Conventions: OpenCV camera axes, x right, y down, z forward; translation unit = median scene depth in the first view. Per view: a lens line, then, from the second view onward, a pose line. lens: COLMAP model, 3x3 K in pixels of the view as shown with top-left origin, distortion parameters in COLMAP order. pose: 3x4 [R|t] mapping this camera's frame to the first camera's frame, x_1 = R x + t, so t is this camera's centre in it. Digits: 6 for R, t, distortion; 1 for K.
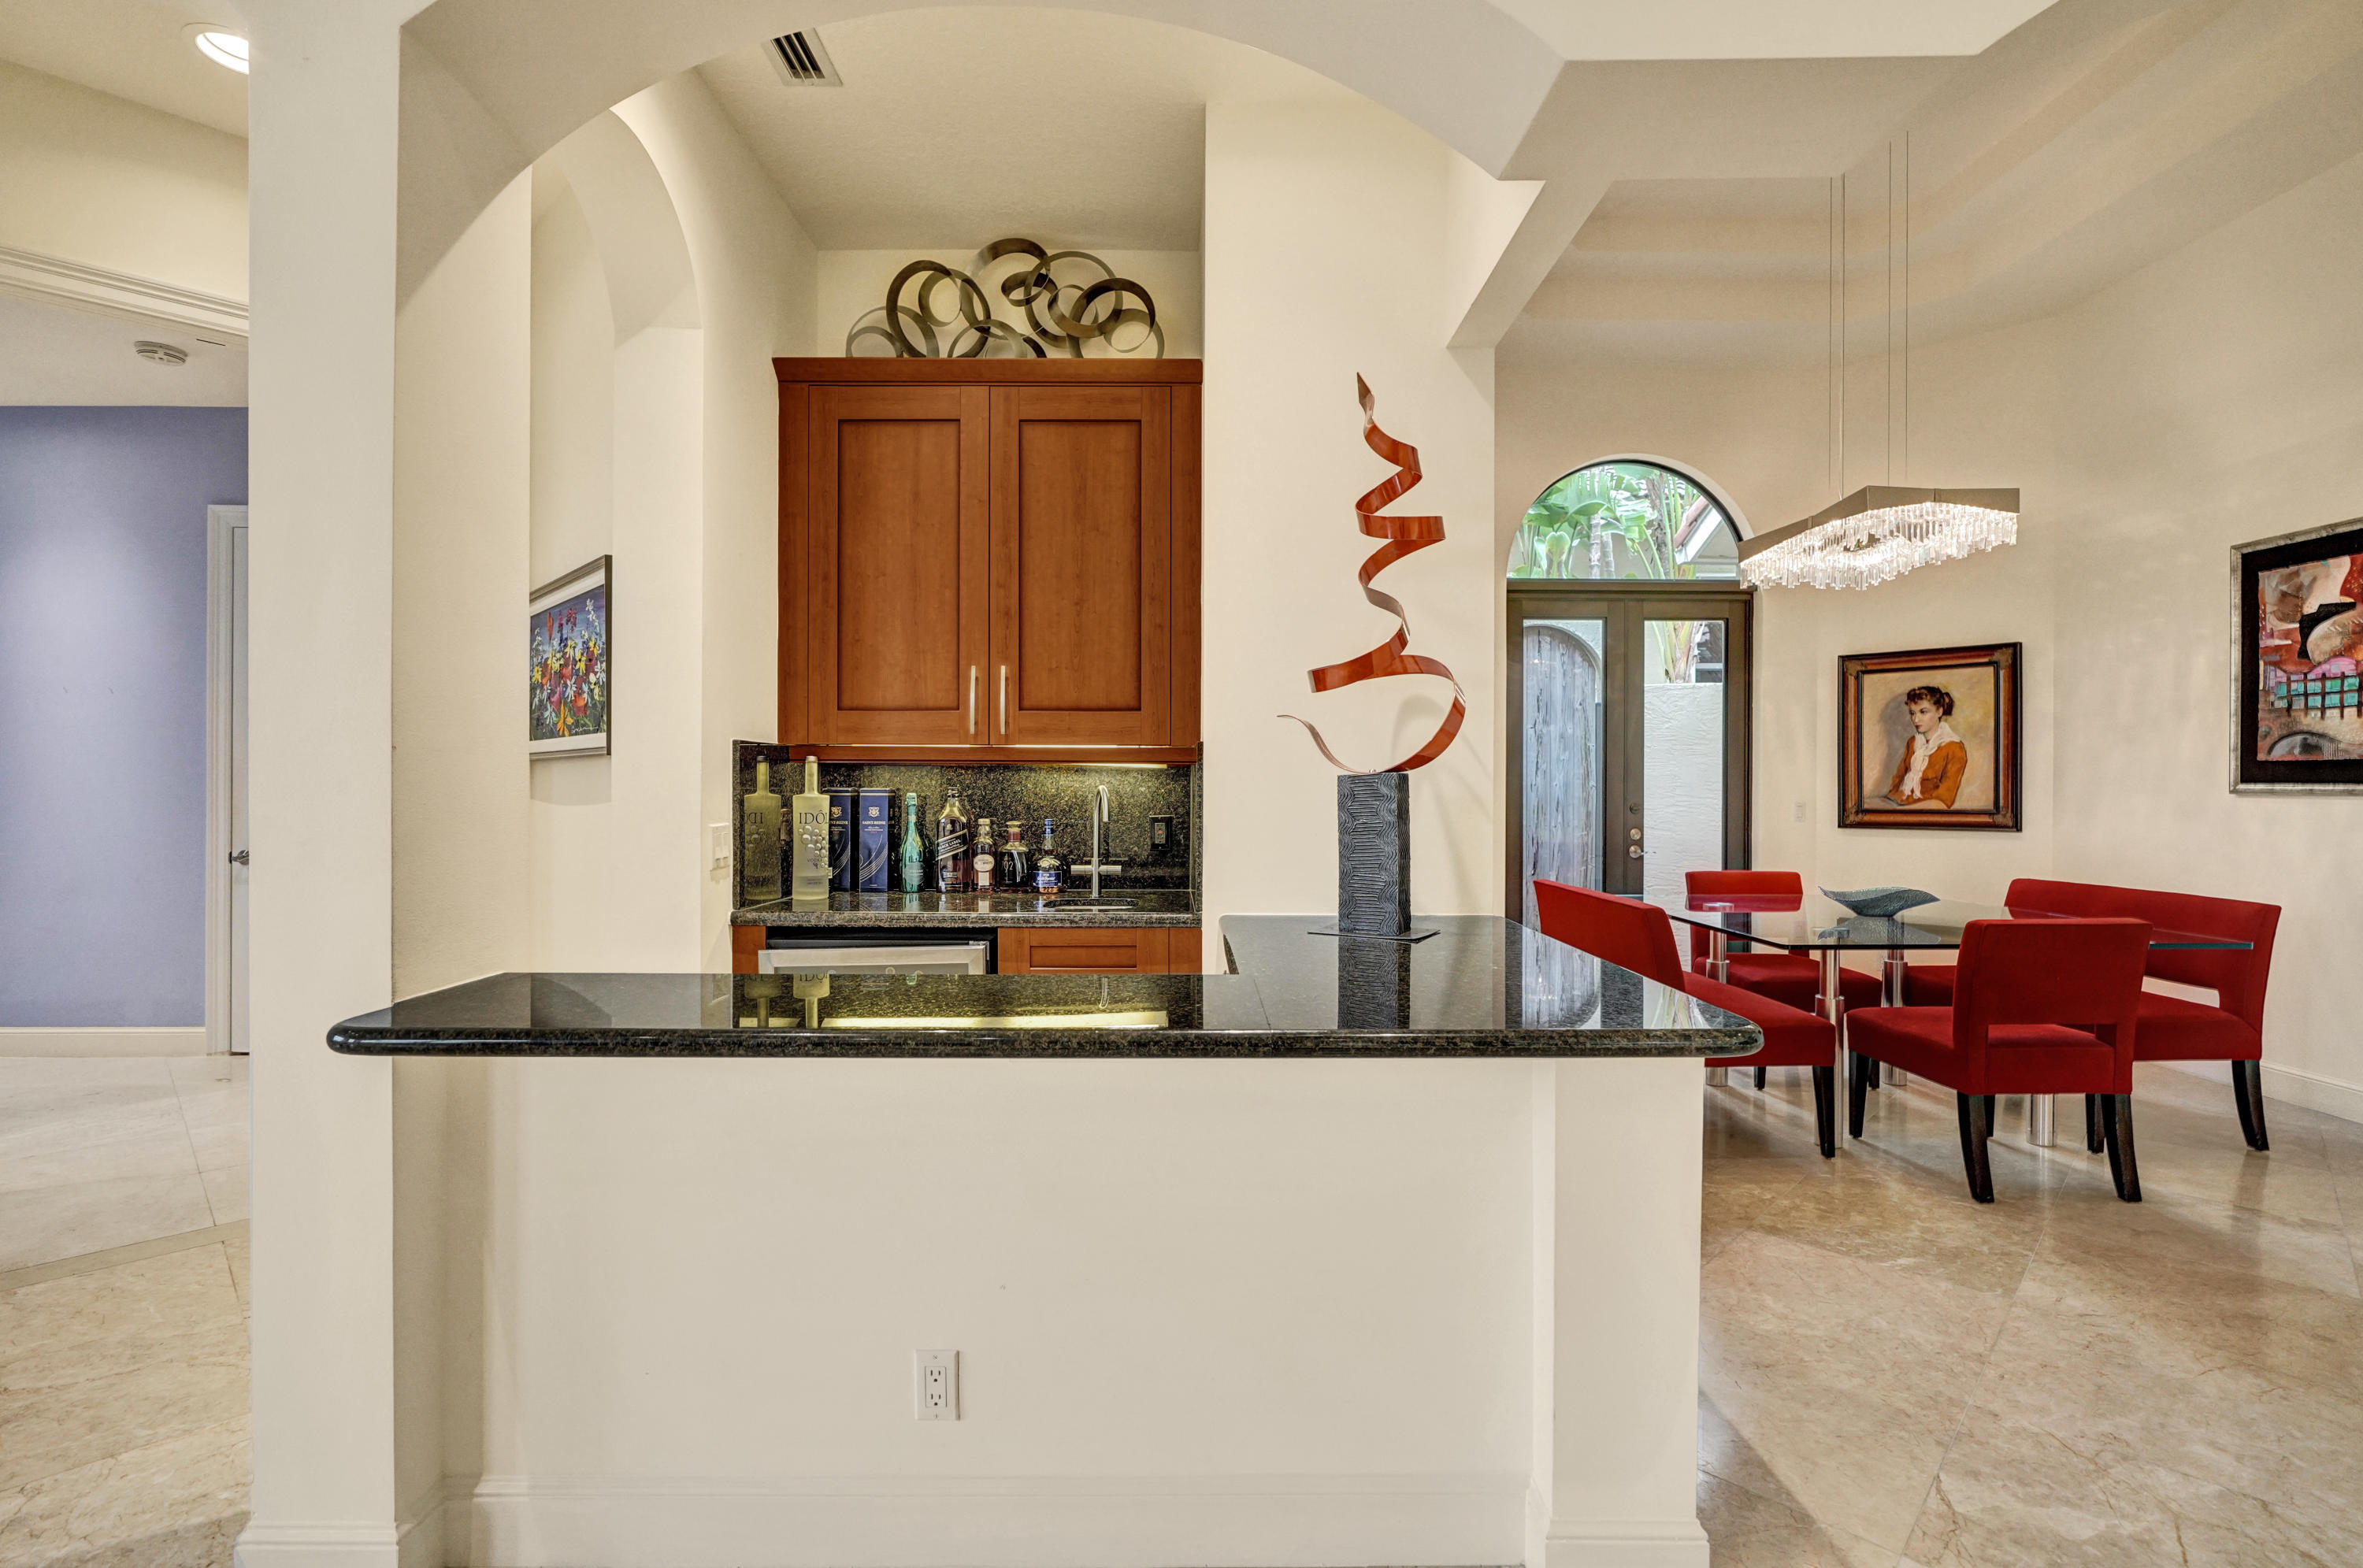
lens RADIAL K [[1089.2, 0, 1189.0], [0, 1089.2, 788.3], [0, 0, 1]] dist [-0.003648, 0.001539]
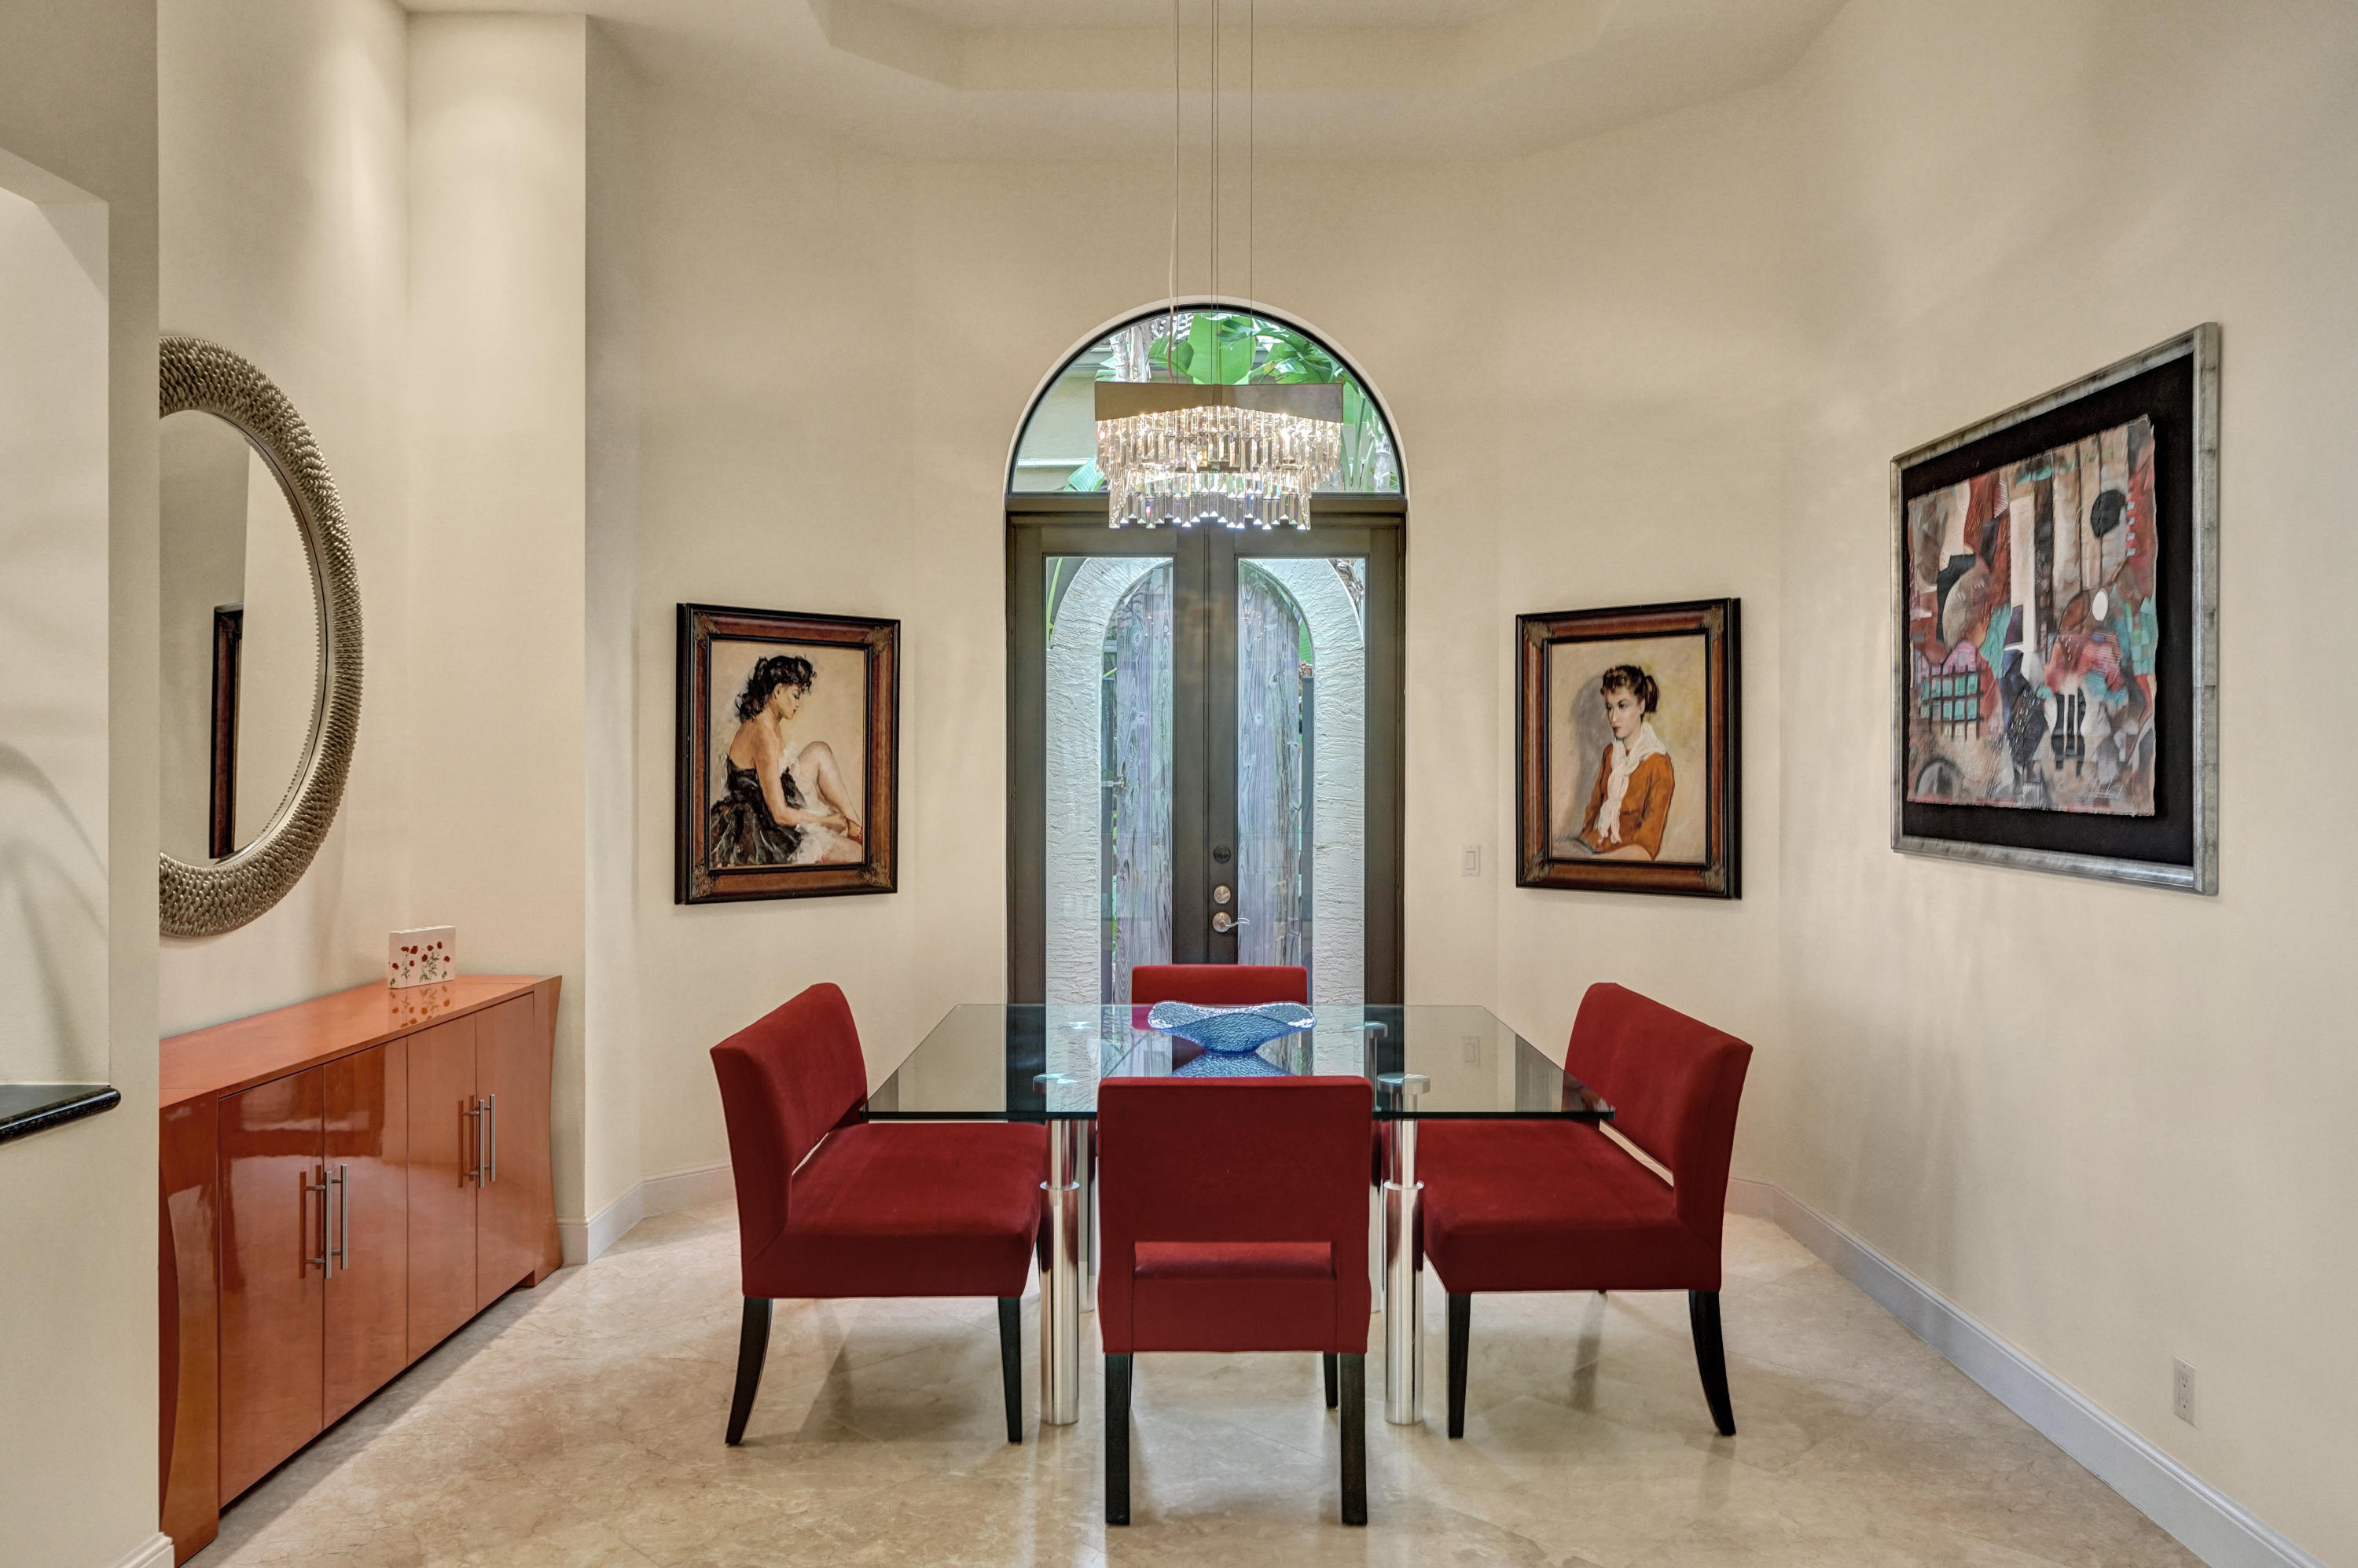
lens RADIAL K [[1714.2, 0, 1187.9], [0, 1714.2, 772.5], [0, 0, 1]] dist [0.001485, -0.000413]
pose [[0.999750, -0.000733, -0.022365, 0.494662], [0.000749, 0.999999, 0.000689, -0.036051], [0.022364, -0.000705, 0.999750, 0.001115]]
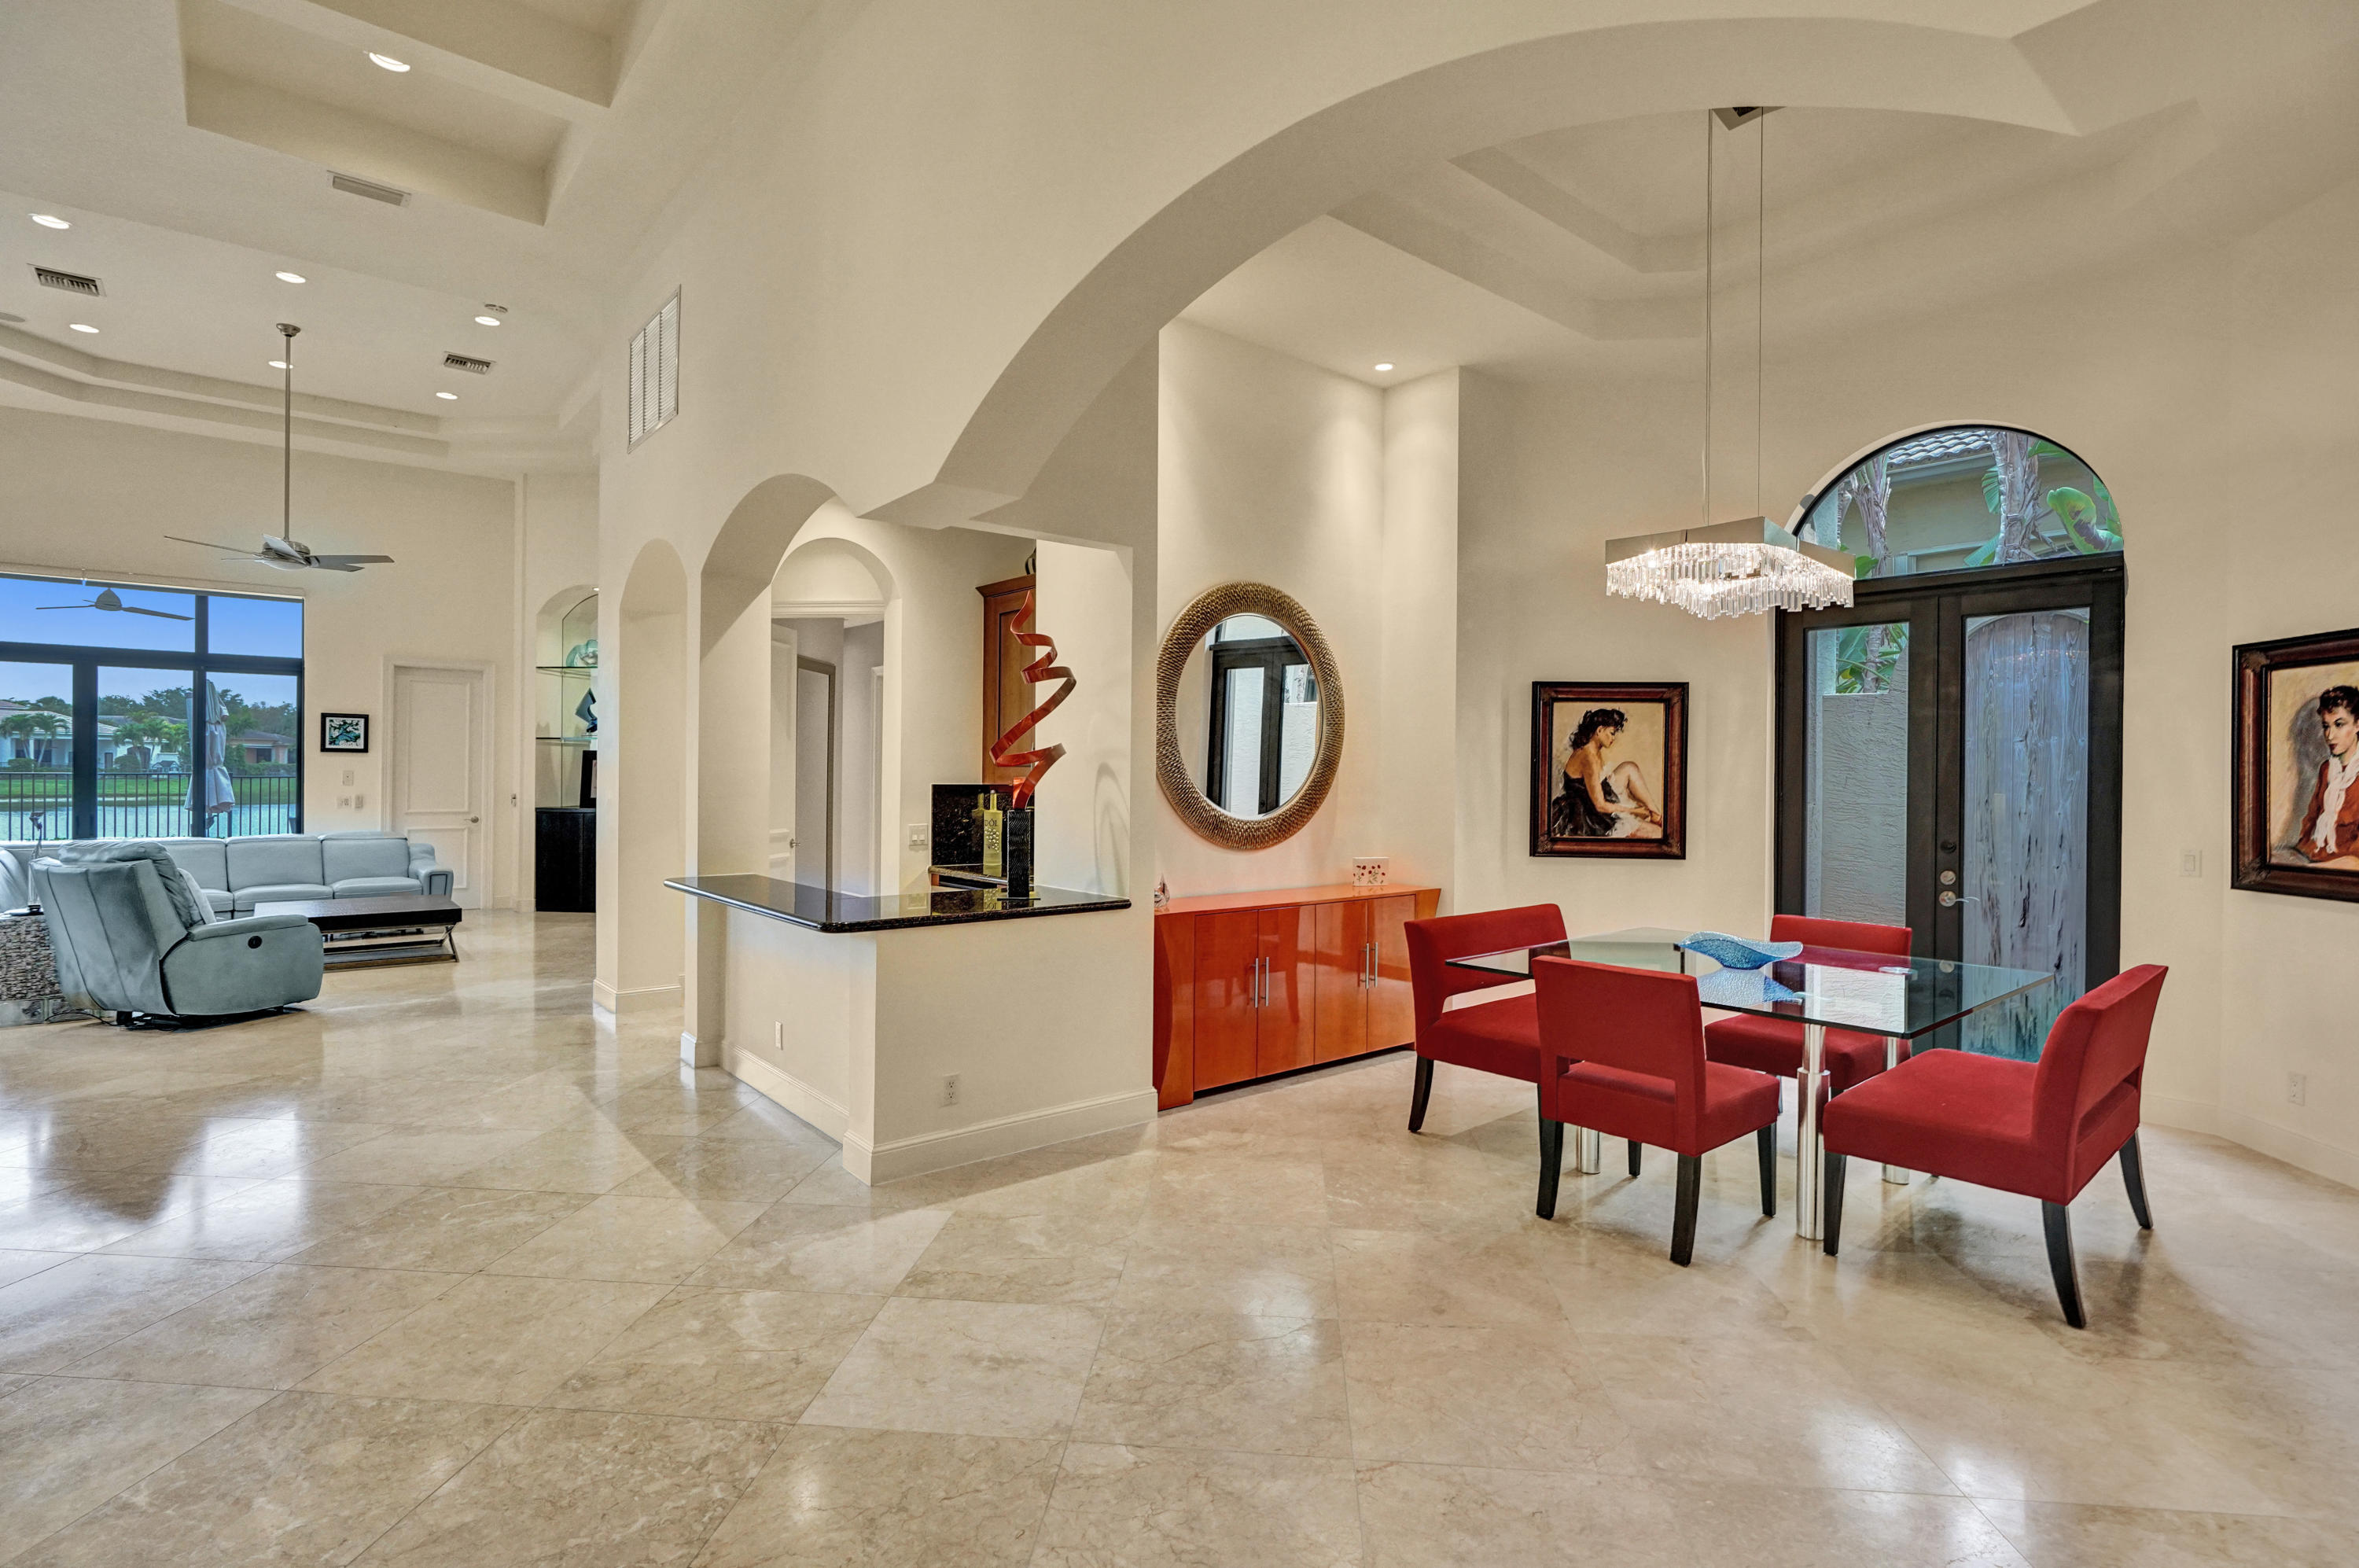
lens RADIAL K [[1138.1, 0, 1169.6], [0, 1138.1, 775.7], [0, 0, 1]] dist [0.000867, 0.001122]
pose [[0.622583, 0.004097, -0.782543, 0.862188], [-0.010094, 0.999945, -0.002796, -0.032629], [0.782489, 0.009640, 0.622590, -0.001801]]
